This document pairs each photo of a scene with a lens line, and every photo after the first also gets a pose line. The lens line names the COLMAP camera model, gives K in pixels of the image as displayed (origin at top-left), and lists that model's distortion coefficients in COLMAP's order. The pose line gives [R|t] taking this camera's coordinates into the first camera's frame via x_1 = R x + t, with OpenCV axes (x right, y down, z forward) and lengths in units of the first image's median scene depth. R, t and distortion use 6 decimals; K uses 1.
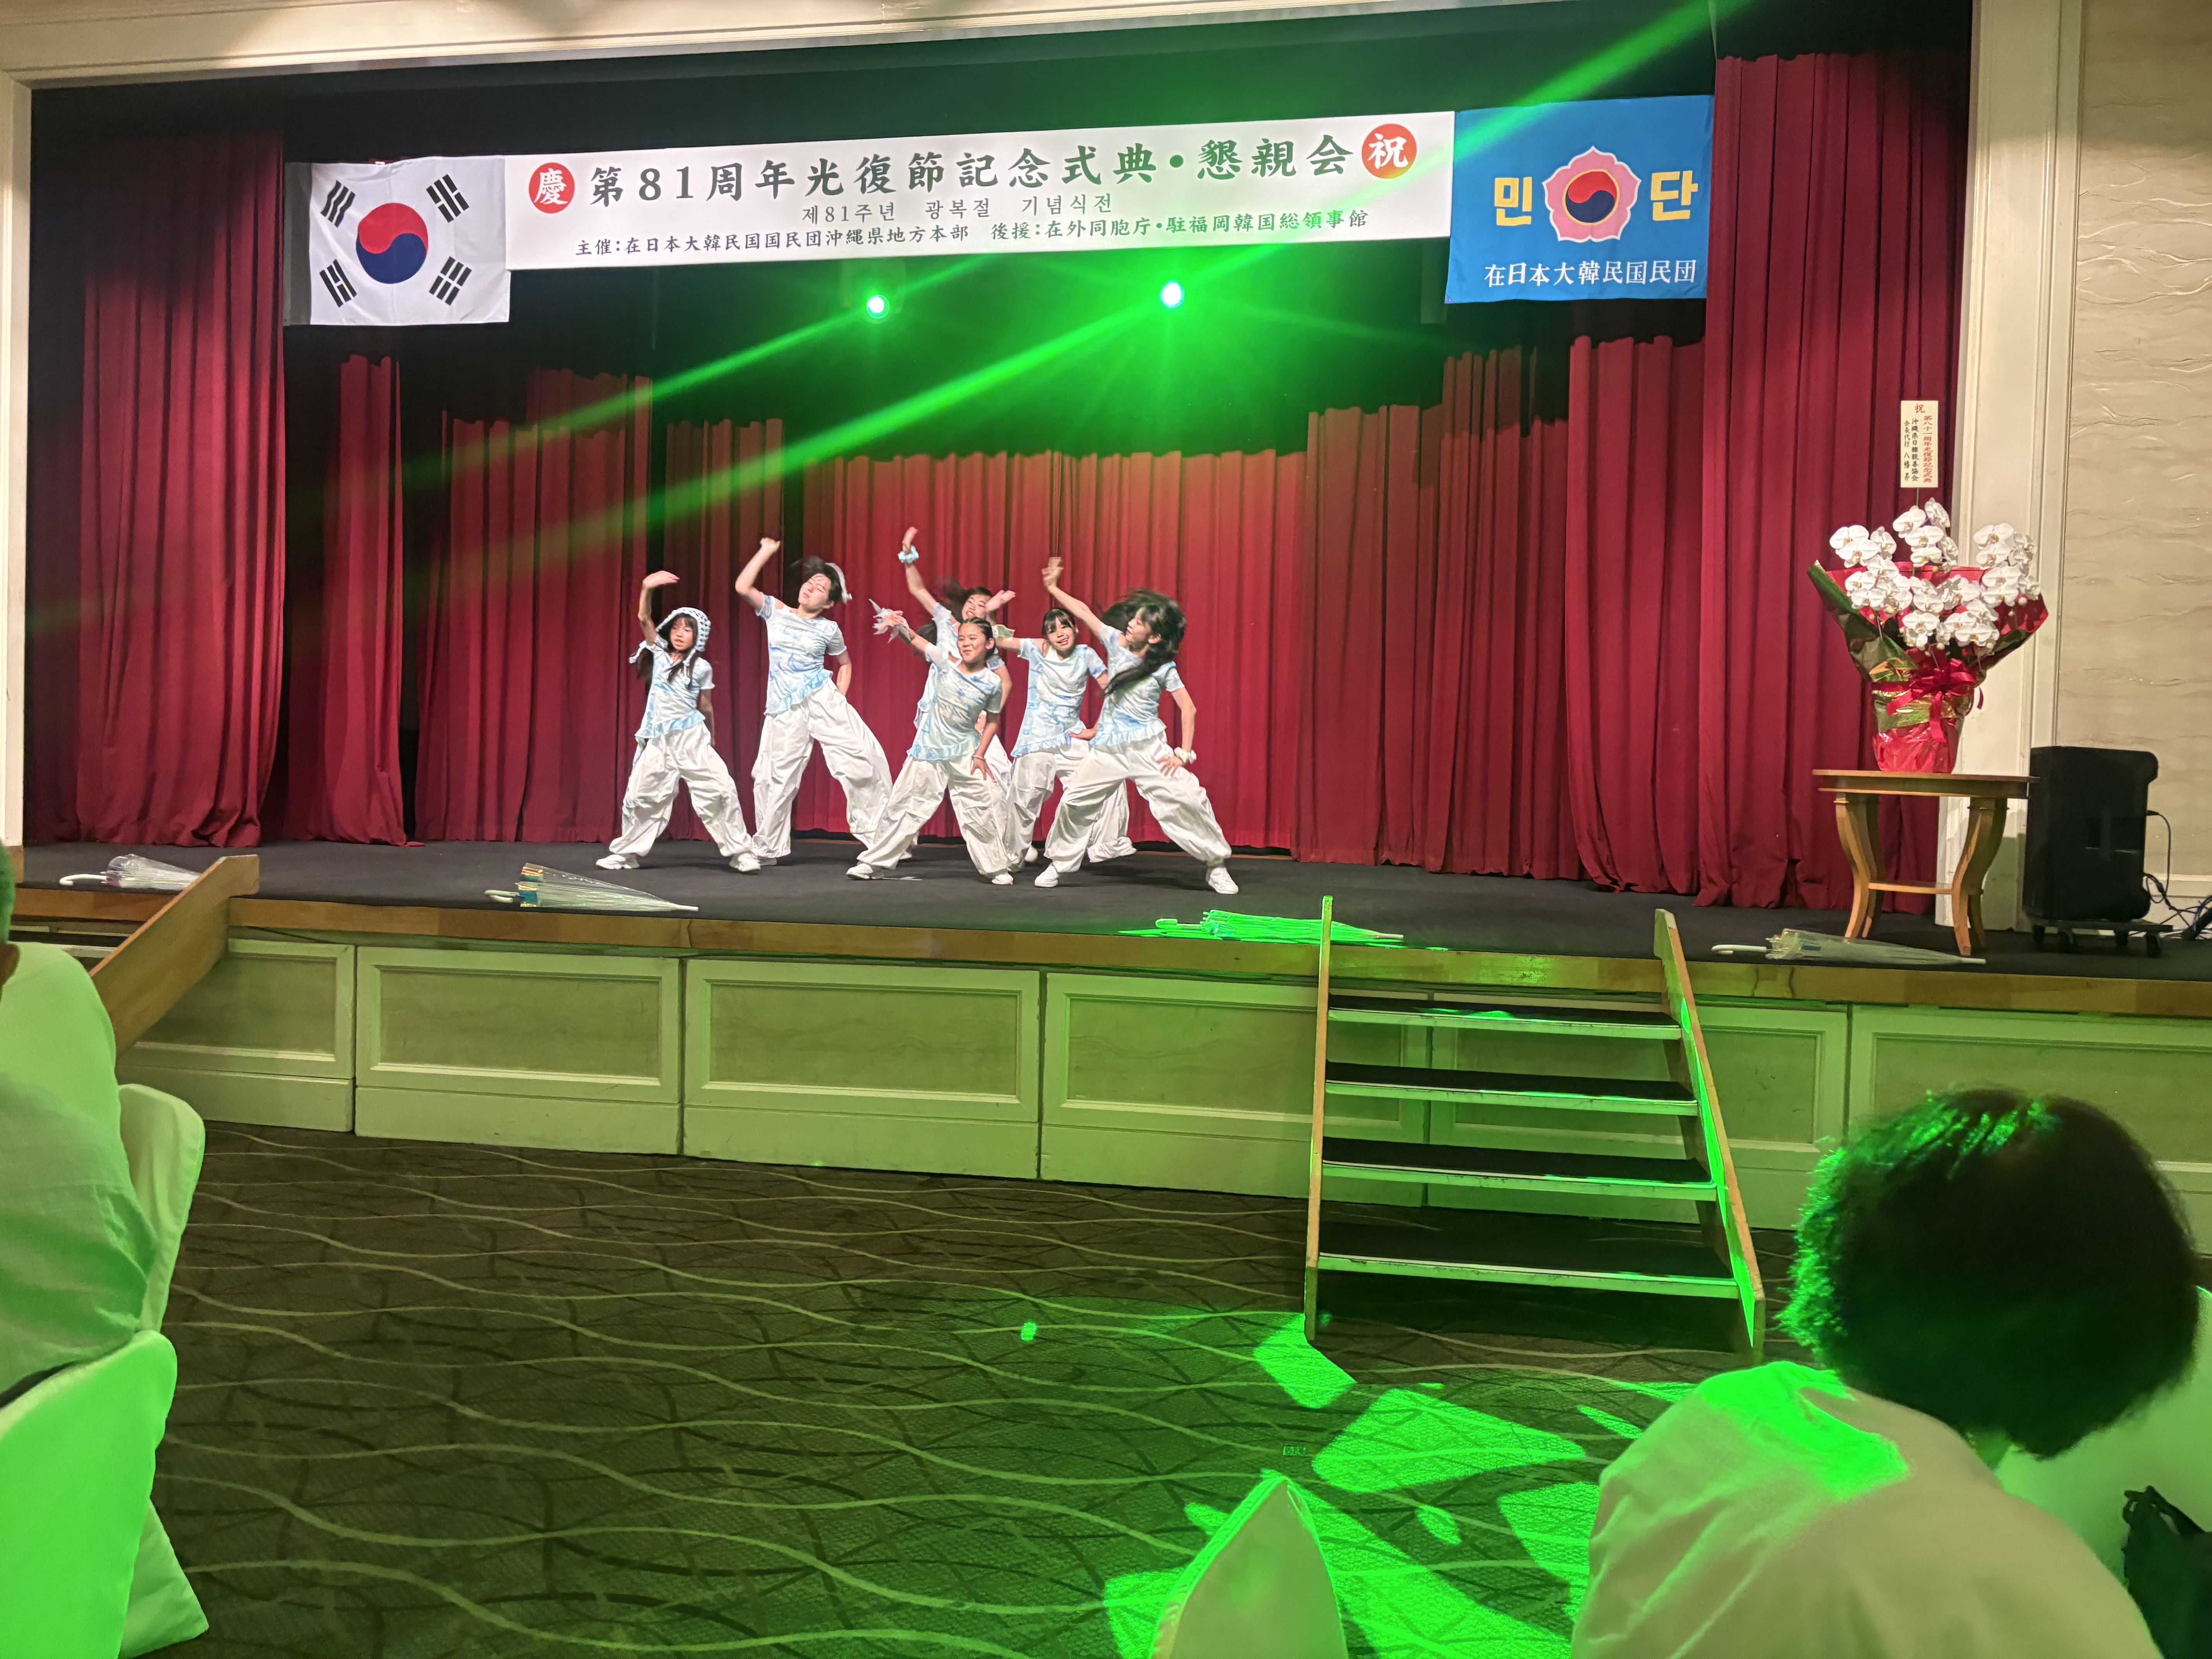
lens RADIAL K [[1606.4, 0, 1080.1], [0, 1606.4, 819.4], [0, 0, 1]] dist [0.000797, 0.014563]
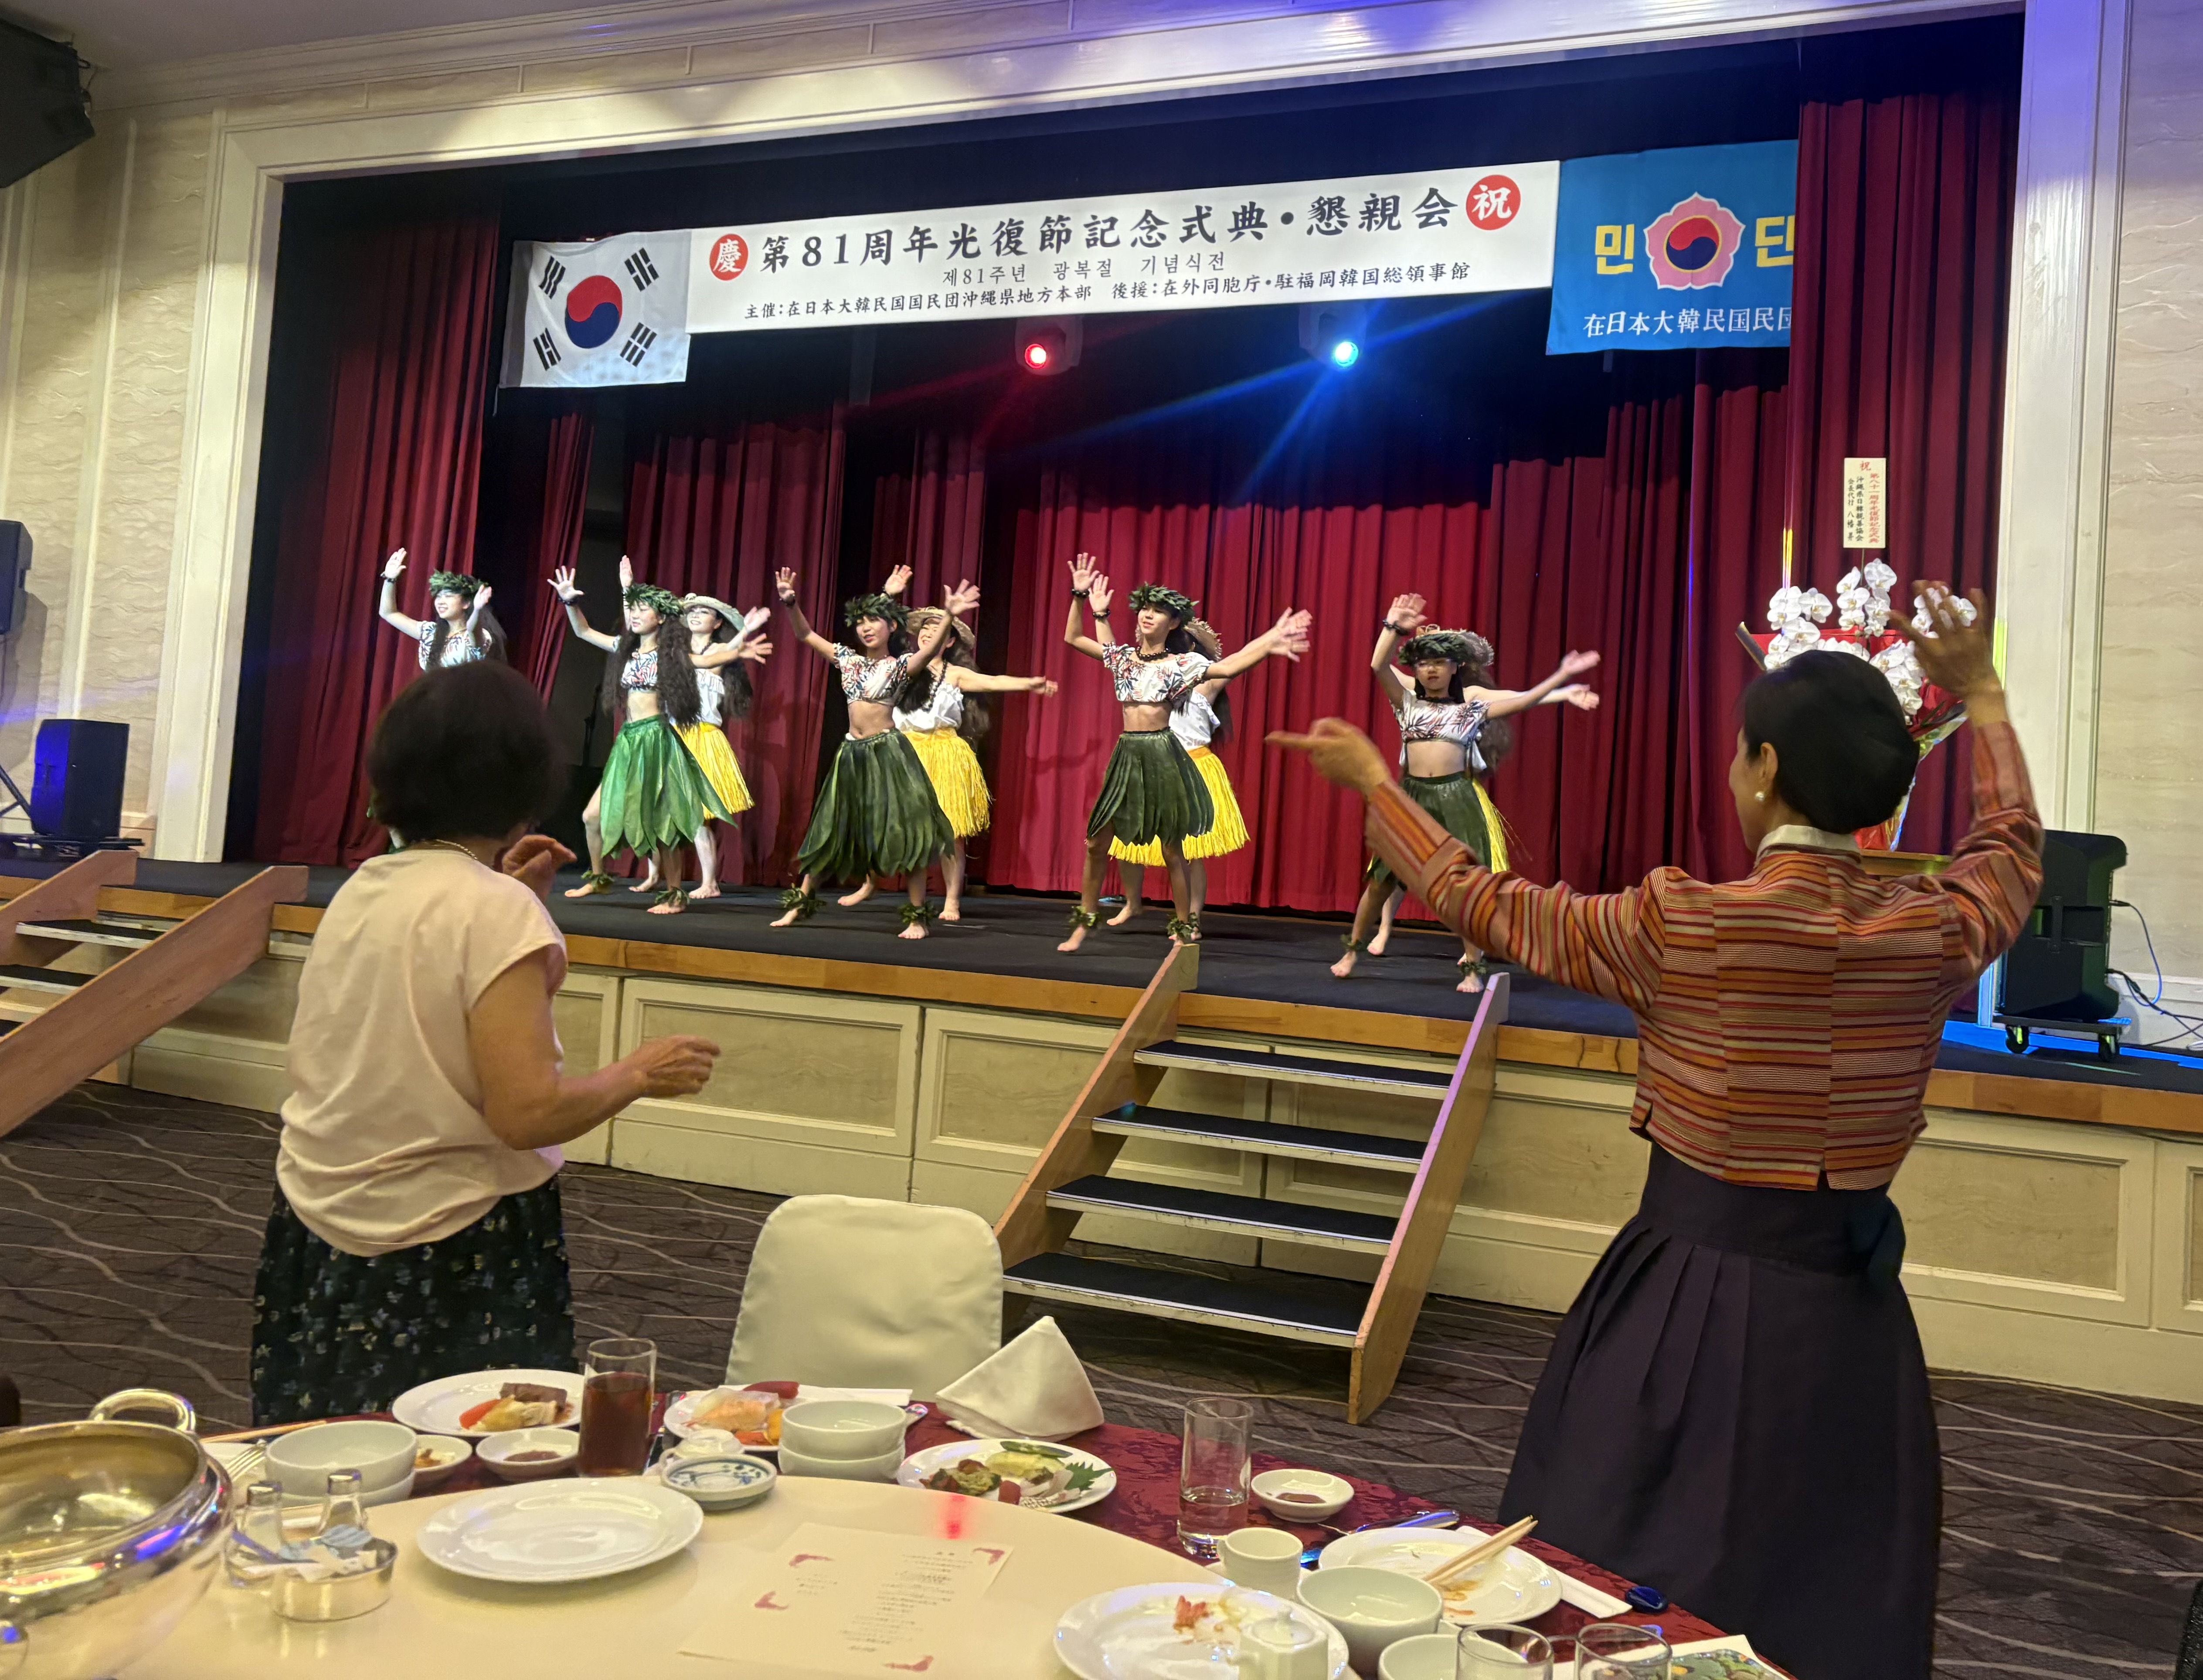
lens RADIAL K [[1785.5, 0, 1257.1], [0, 1785.5, 773.2], [0, 0, 1]] dist [0.019992, -0.028072]
pose [[0.981355, 0.031018, -0.189684, 0.258334], [-0.045005, 0.996540, -0.069879, 0.010734], [0.186861, 0.077112, 0.979355, -0.059476]]
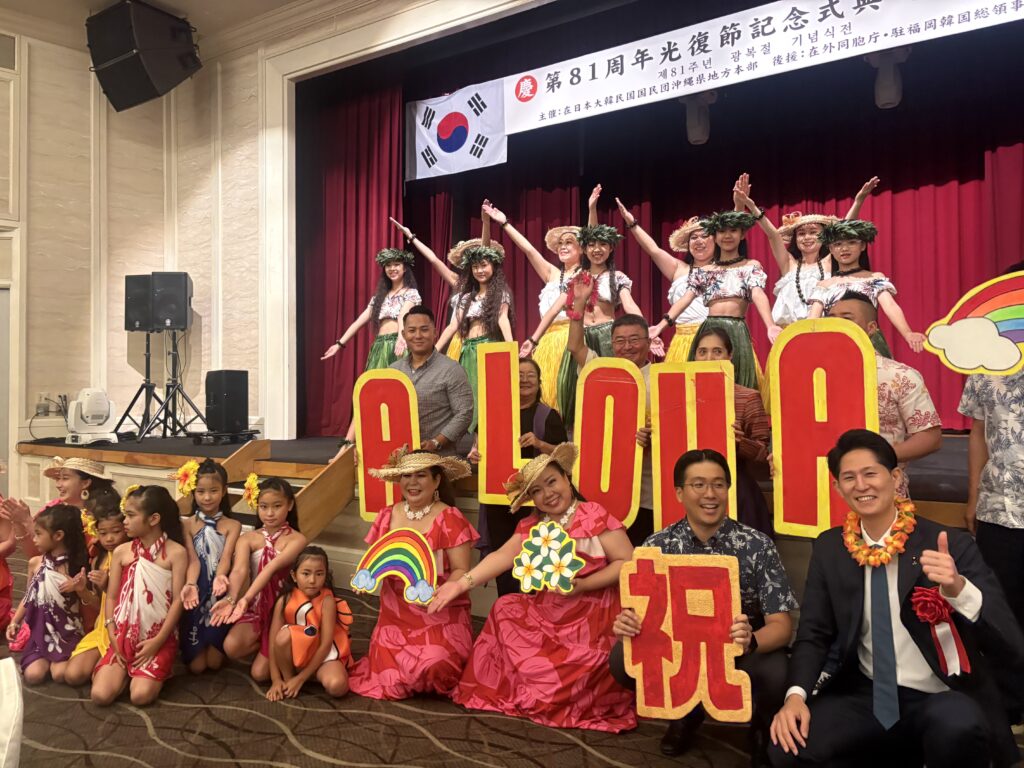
lens RADIAL K [[737.6, 0, 519.1], [0, 737.6, 391.0], [0, 0, 1]] dist [0.007813, 0.011465]
pose [[0.933280, -0.034411, -0.357496, -0.037861], [0.021541, 0.998971, -0.039920, -0.000218], [0.358502, 0.029555, 0.933061, 0.202635]]
